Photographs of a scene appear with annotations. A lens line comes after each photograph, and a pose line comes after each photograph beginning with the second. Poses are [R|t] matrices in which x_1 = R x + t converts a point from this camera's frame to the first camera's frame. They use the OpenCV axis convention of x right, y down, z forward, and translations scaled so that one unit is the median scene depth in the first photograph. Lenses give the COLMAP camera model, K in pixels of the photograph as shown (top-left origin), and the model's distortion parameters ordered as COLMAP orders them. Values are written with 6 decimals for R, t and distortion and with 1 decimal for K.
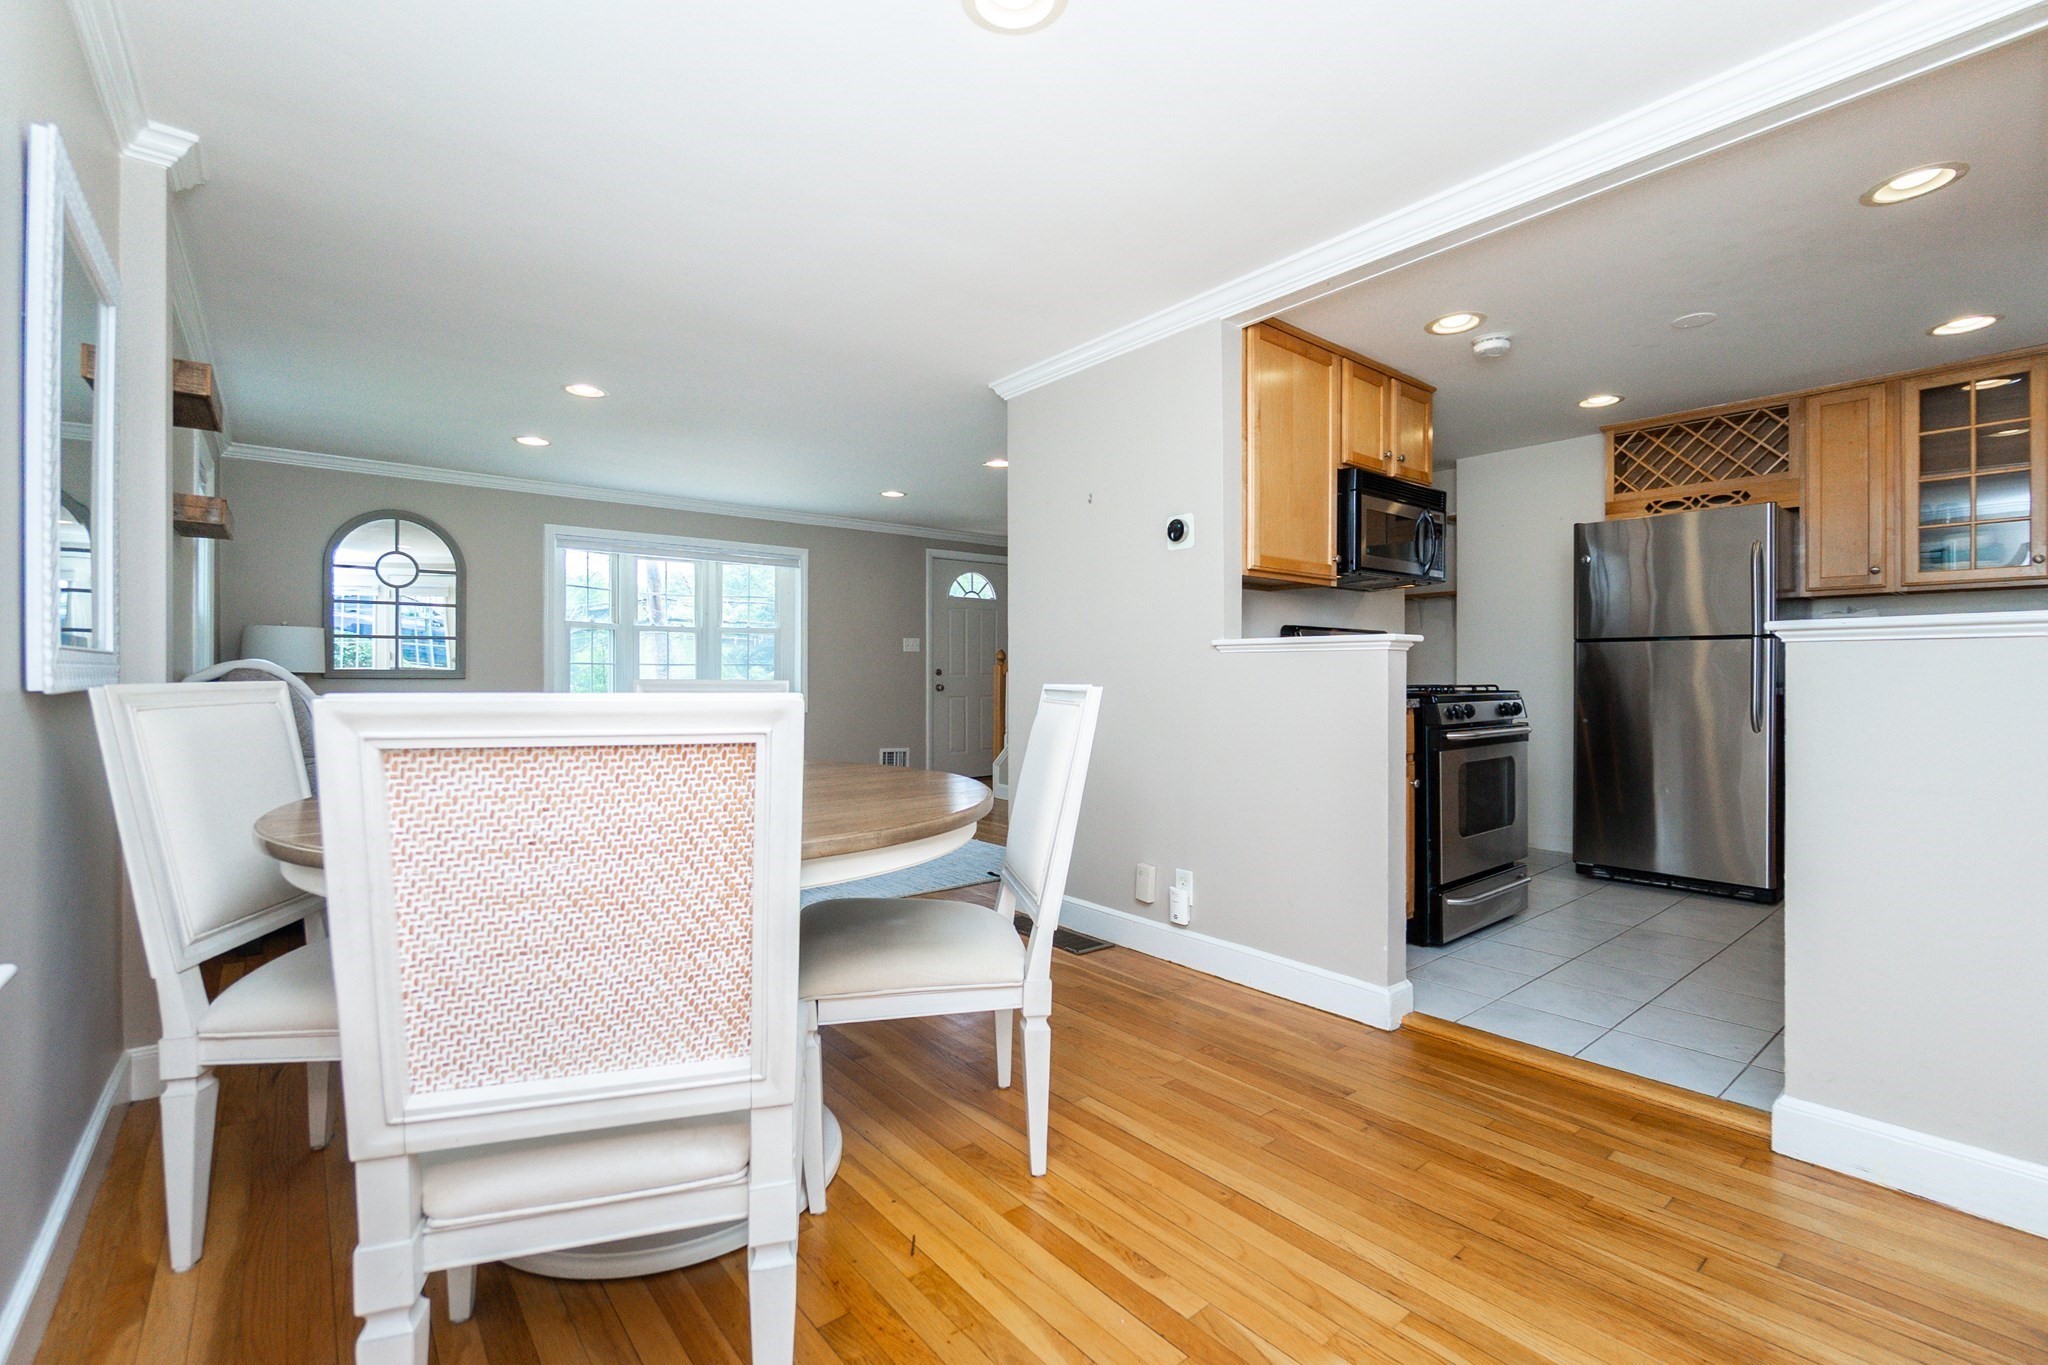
lens RADIAL K [[888.1, 0, 1002.8], [0, 888.1, 682.1], [0, 0, 1]] dist [-0.002480, 0.001292]
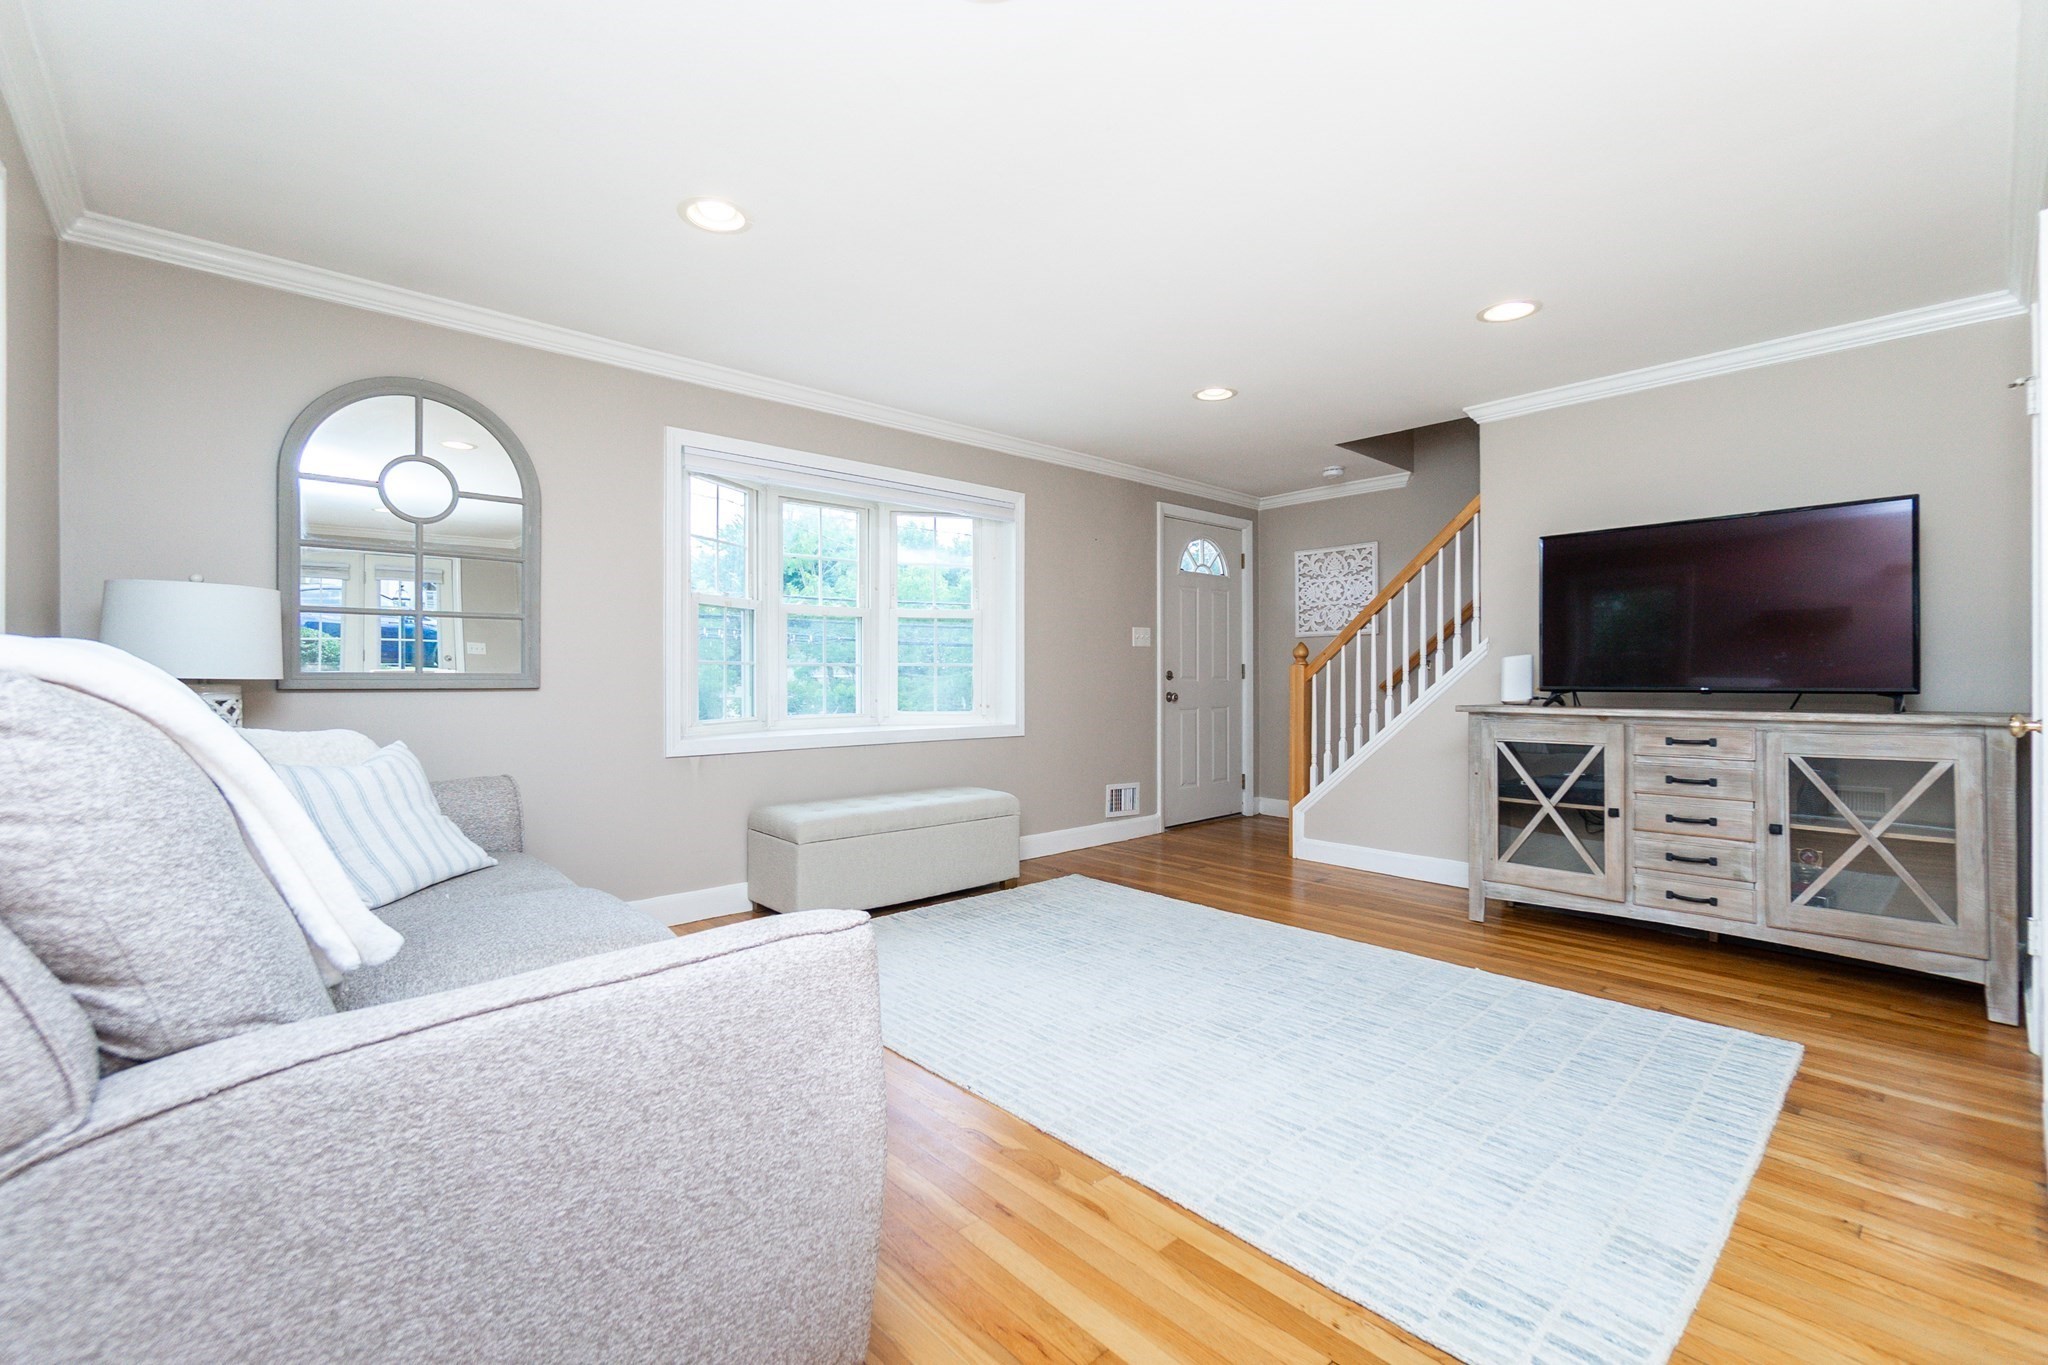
lens RADIAL K [[888.1, 0, 1034.5], [0, 888.1, 683.5], [0, 0, 1]] dist [-0.002480, 0.001292]
pose [[0.998386, -0.001666, 0.056766, -0.242498], [0.001747, 0.999998, -0.001375, -0.004111], [-0.056764, 0.001472, 0.998387, 0.313202]]
